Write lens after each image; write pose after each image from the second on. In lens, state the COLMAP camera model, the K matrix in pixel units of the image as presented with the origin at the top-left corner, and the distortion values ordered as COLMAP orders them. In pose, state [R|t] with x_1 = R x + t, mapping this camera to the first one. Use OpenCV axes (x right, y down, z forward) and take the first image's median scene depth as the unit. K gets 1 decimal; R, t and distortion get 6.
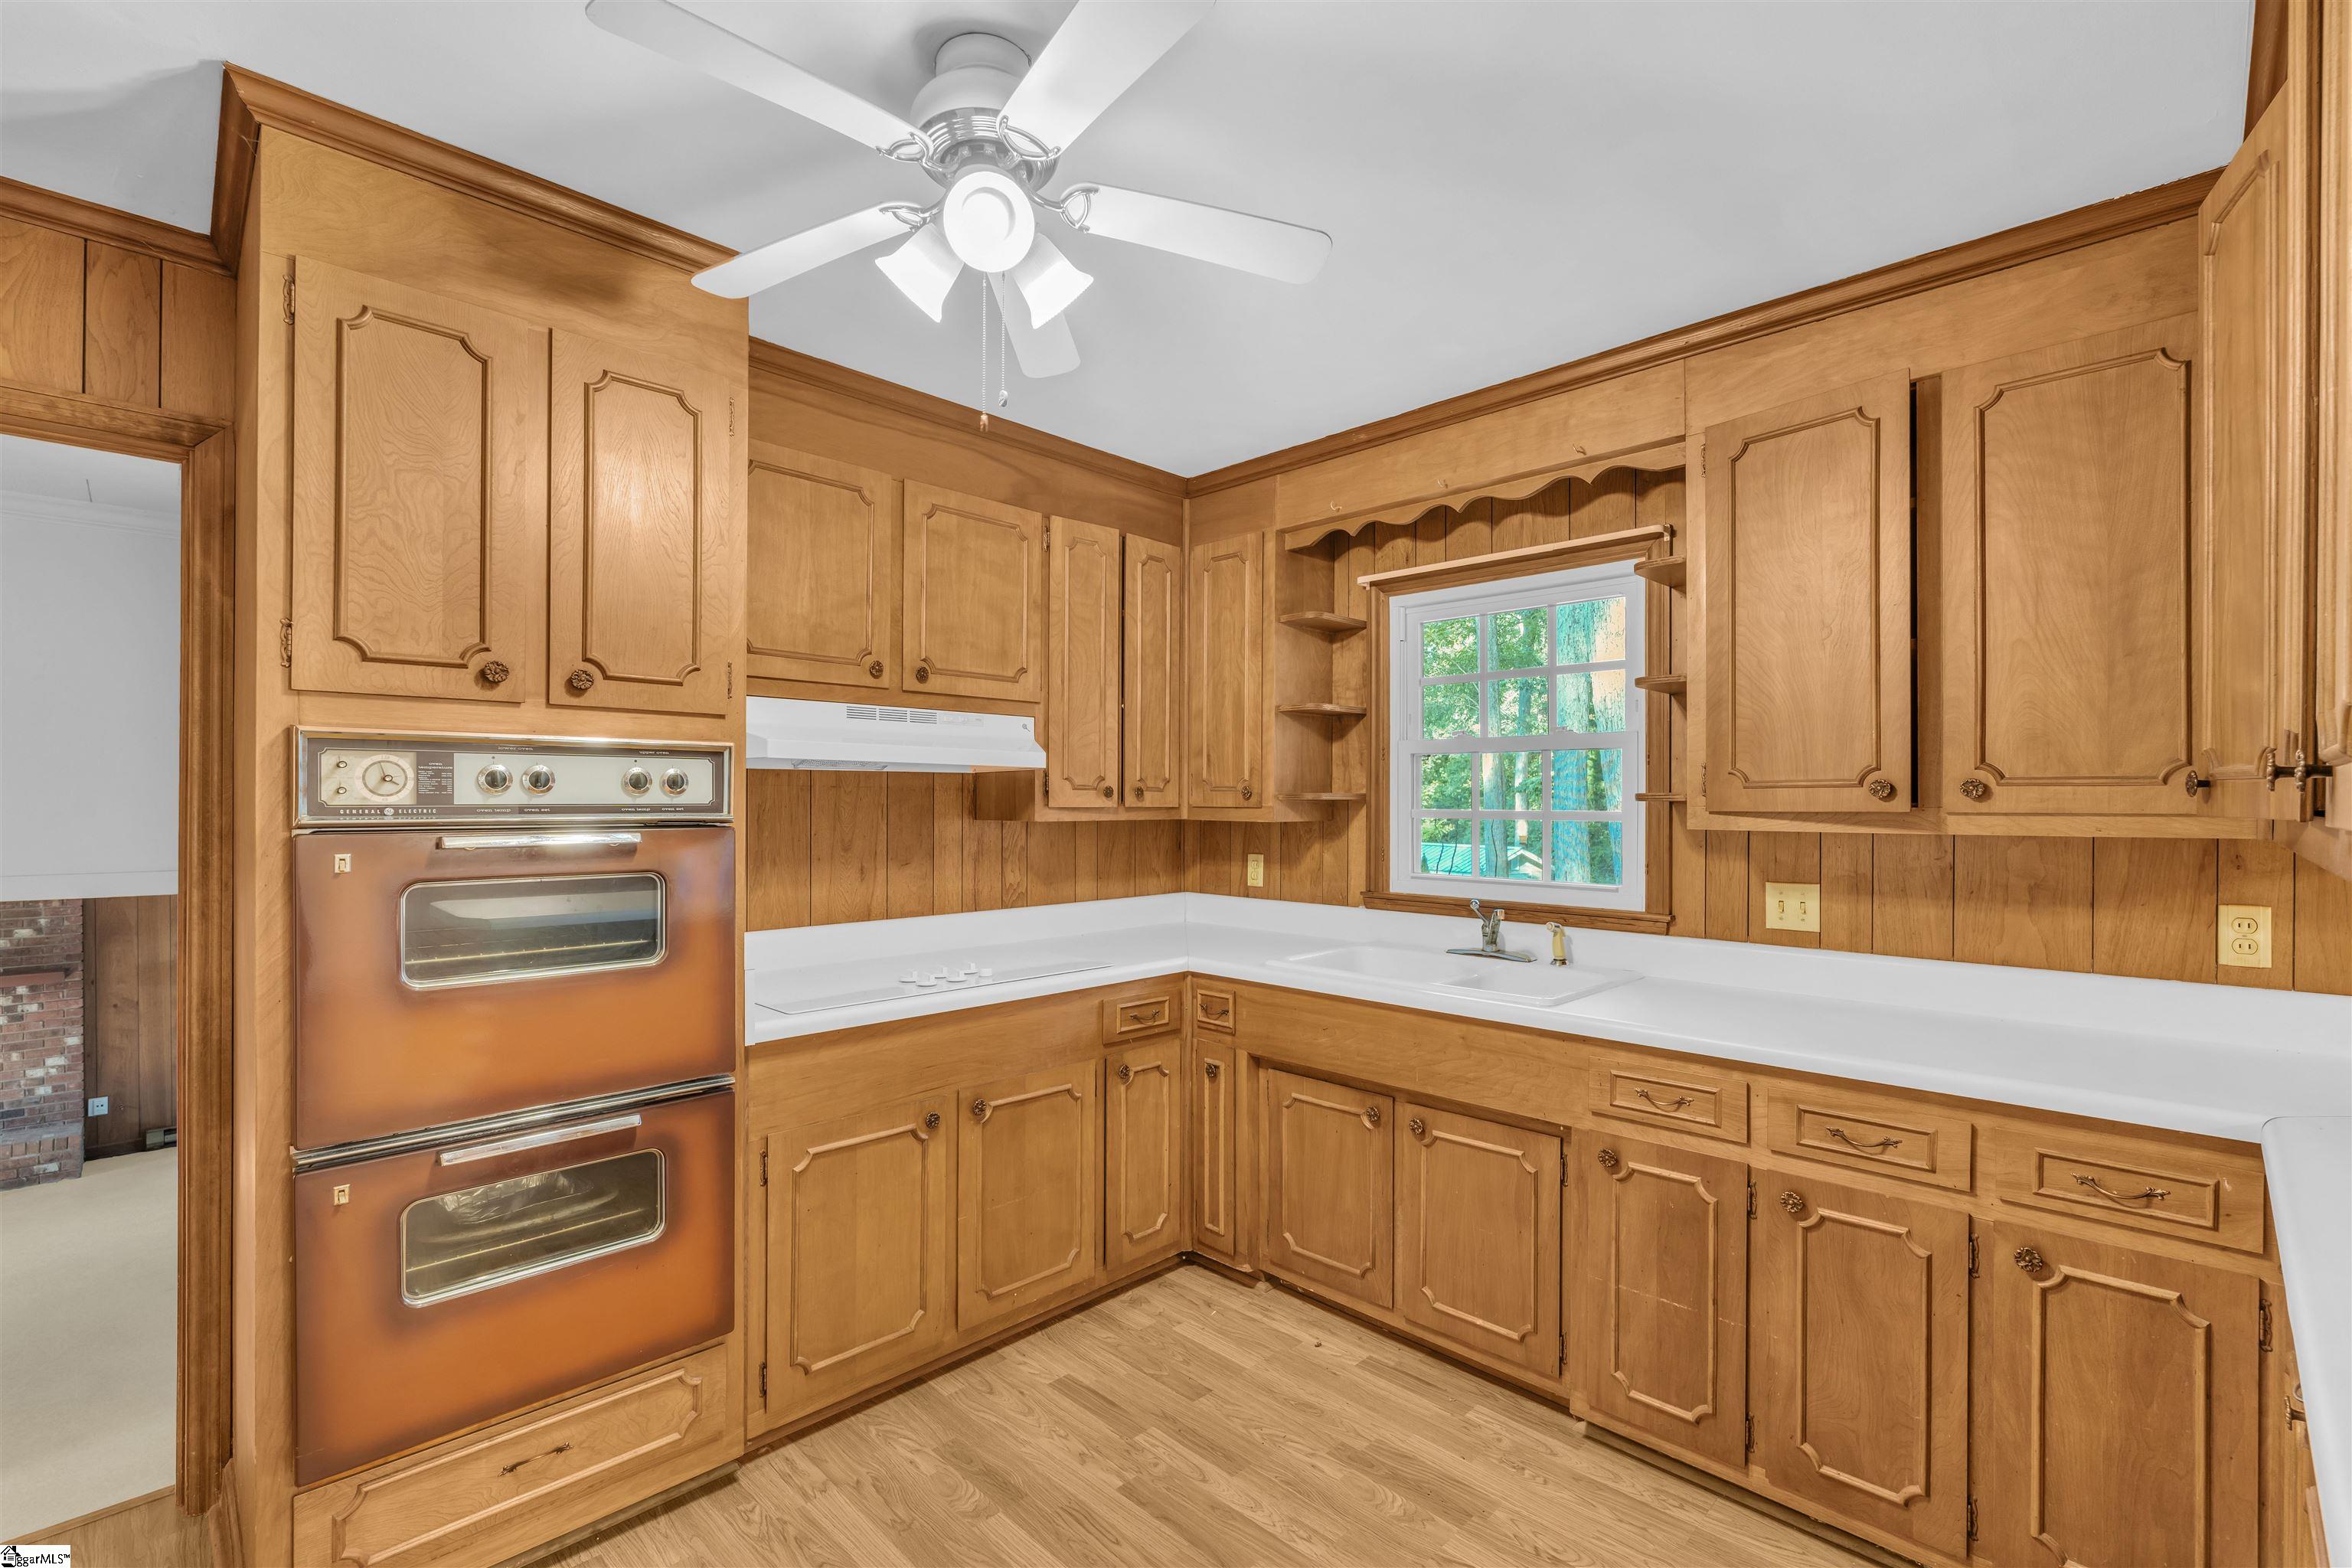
lens RADIAL K [[1019.6, 0, 1174.2], [0, 1019.6, 802.7], [0, 0, 1]] dist [-0.002122, 0.000247]
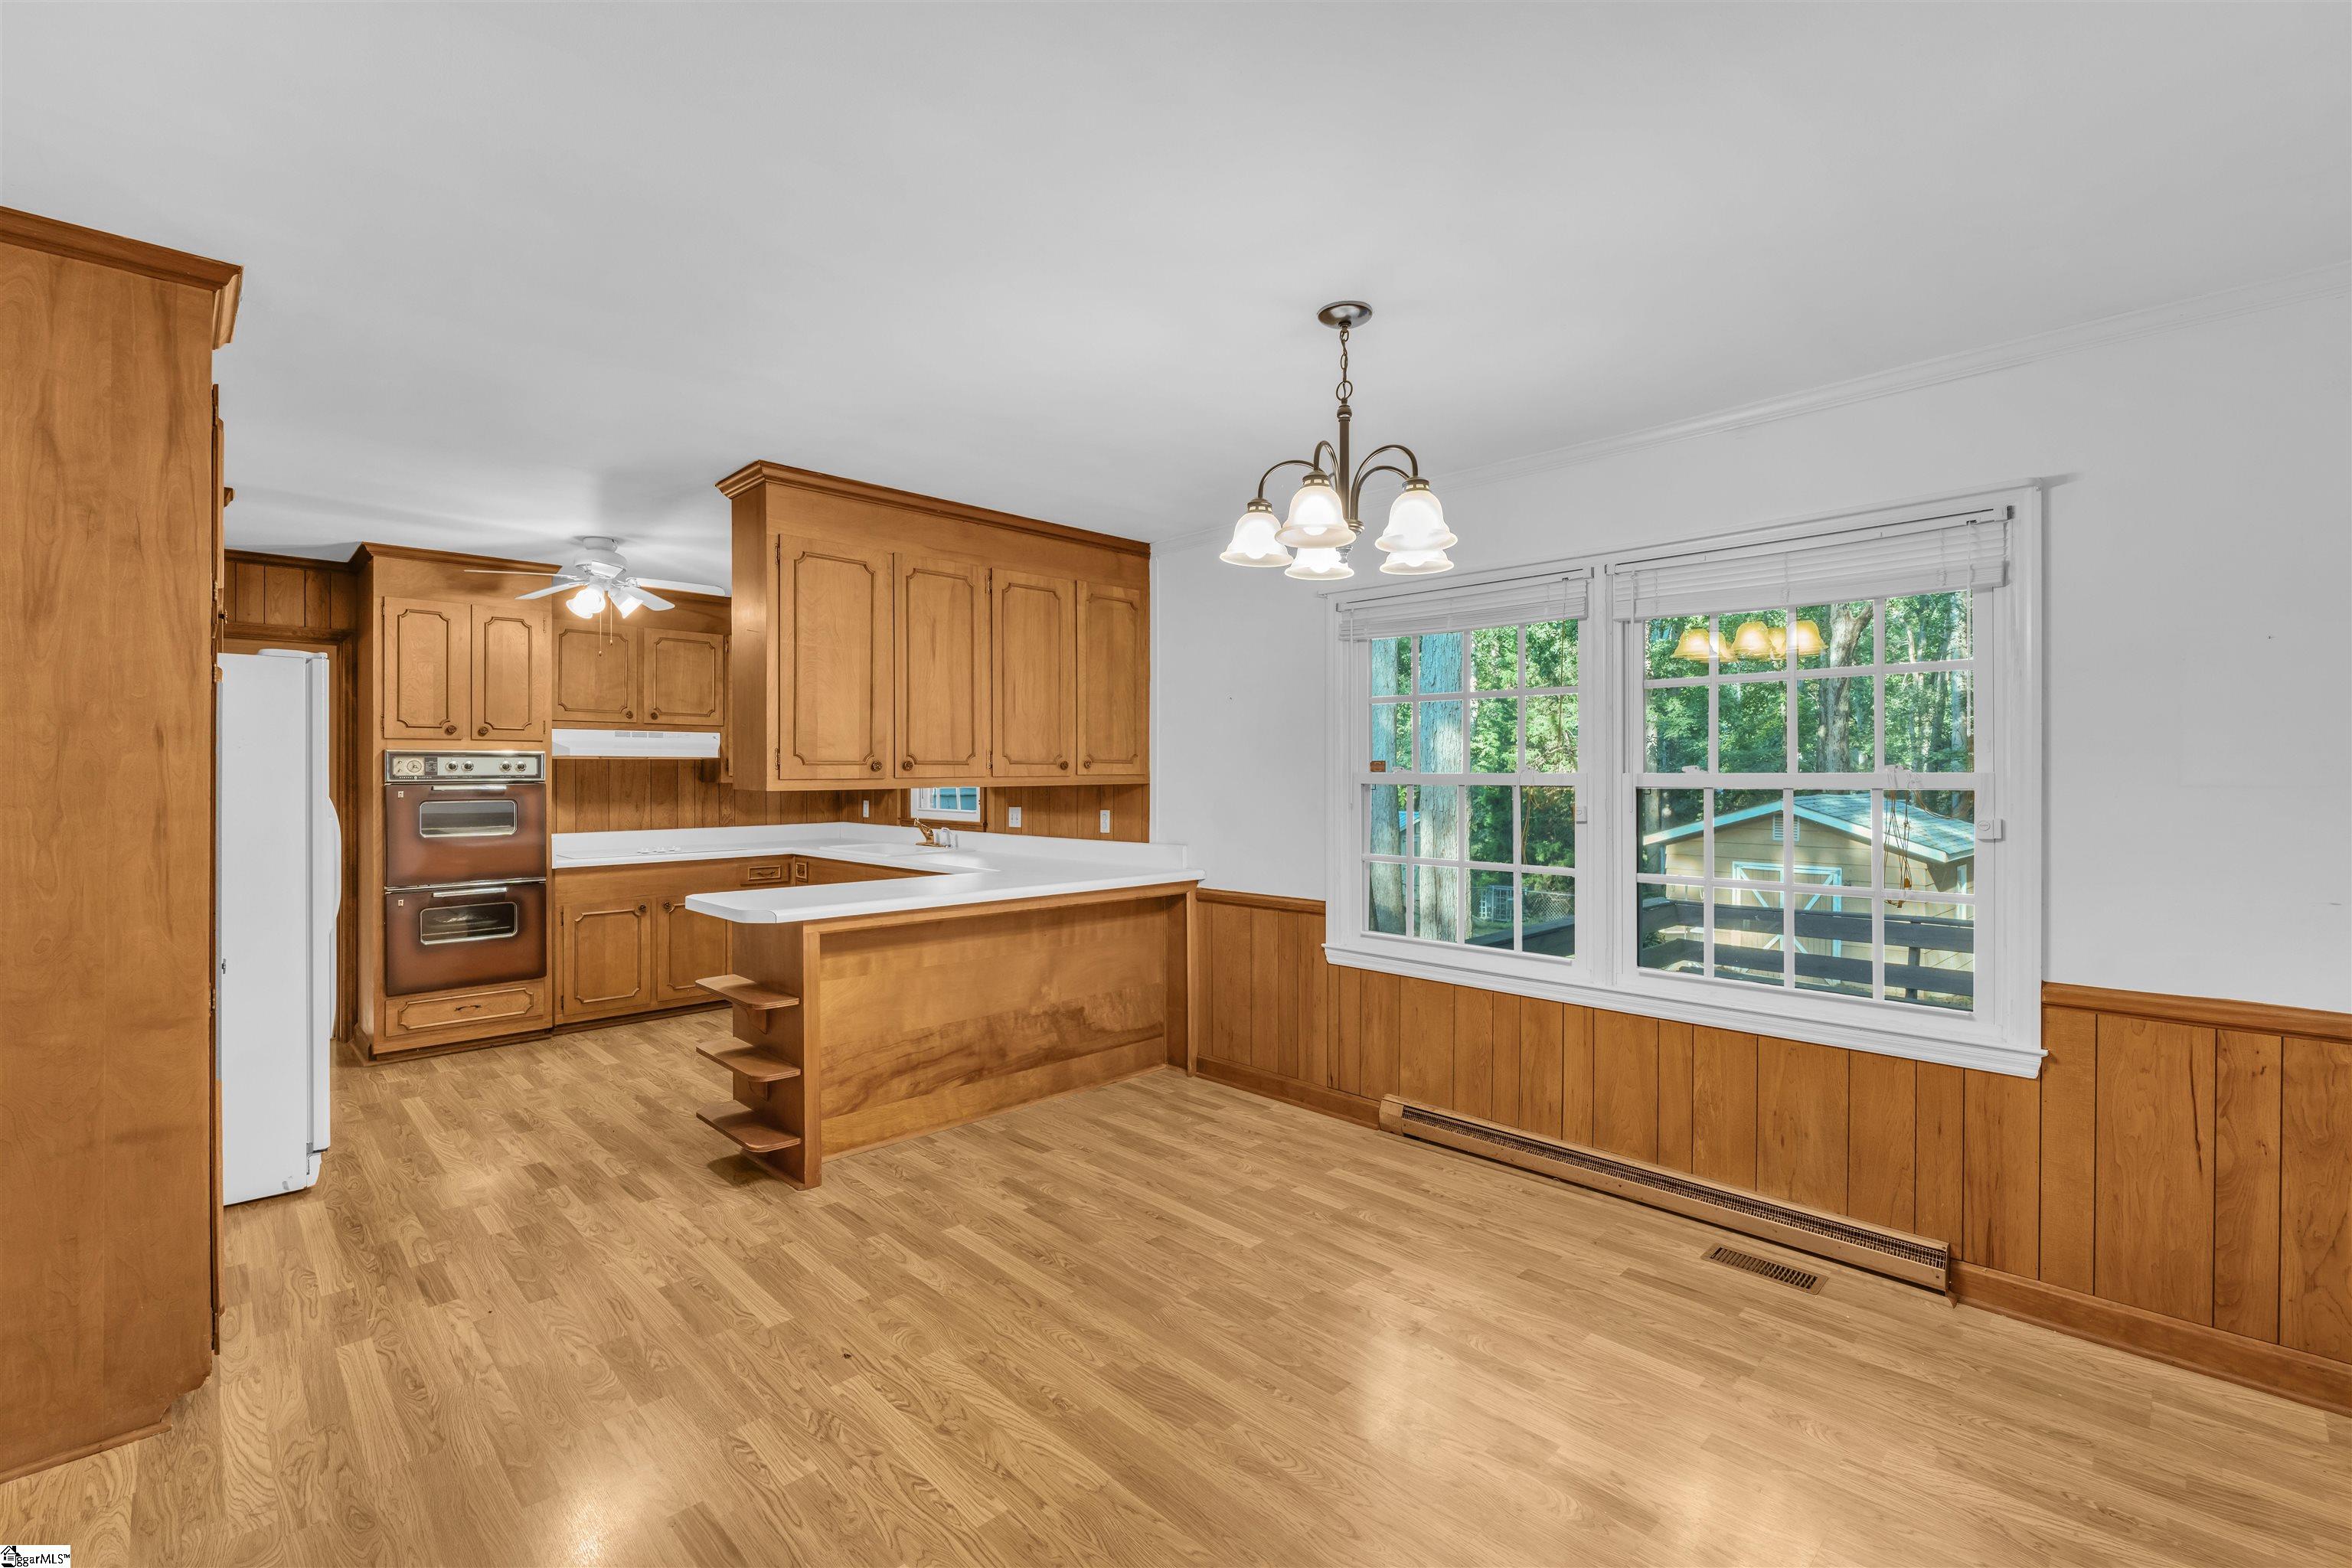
lens RADIAL K [[1019.6, 0, 1177.9], [0, 1019.6, 775.1], [0, 0, 1]] dist [-0.002122, 0.000247]
pose [[0.999993, -0.003392, -0.001525, 1.112689], [0.003394, 0.999993, 0.001284, 0.004127], [0.001521, -0.001289, 0.999998, -1.502123]]
